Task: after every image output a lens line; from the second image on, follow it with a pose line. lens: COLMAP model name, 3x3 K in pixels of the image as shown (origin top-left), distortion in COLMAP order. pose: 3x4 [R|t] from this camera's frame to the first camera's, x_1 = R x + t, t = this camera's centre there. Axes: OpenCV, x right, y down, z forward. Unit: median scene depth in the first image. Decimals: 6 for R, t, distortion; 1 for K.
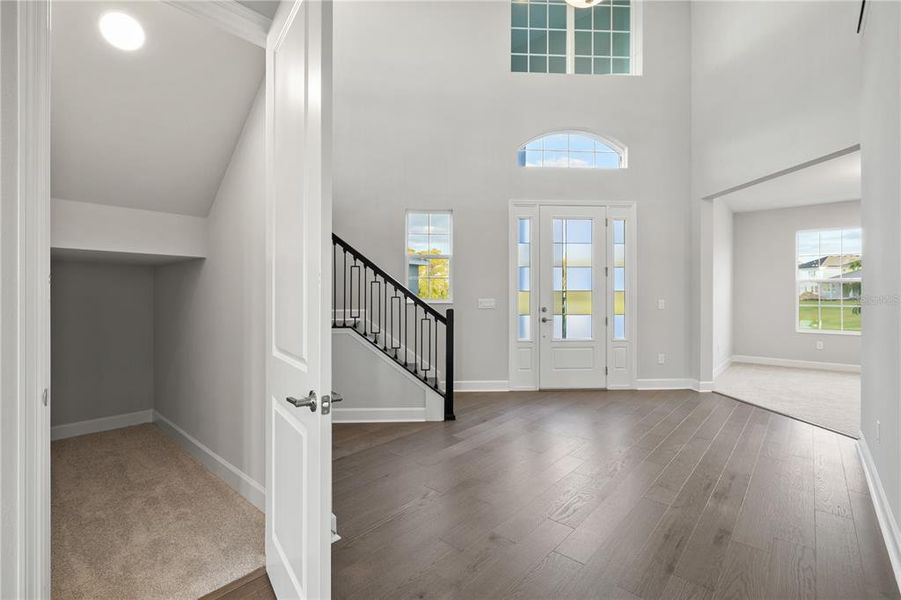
lens RADIAL K [[393.7, 0, 450.6], [0, 393.7, 291.0], [0, 0, 1]] dist [0.000743, 0.000219]
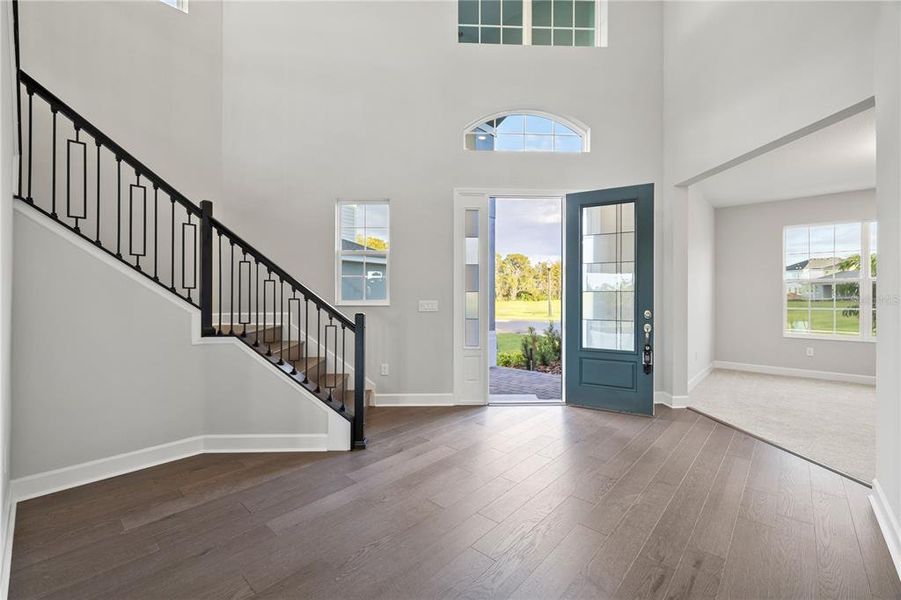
lens RADIAL K [[373.7, 0, 443.0], [0, 373.7, 292.0], [0, 0, 1]] dist [0.001071, 0.000045]
pose [[0.999902, 0.000786, -0.013956, 0.138989], [-0.000781, 1.000000, 0.000422, 0.000141], [0.013956, -0.000411, 0.999903, 0.169240]]
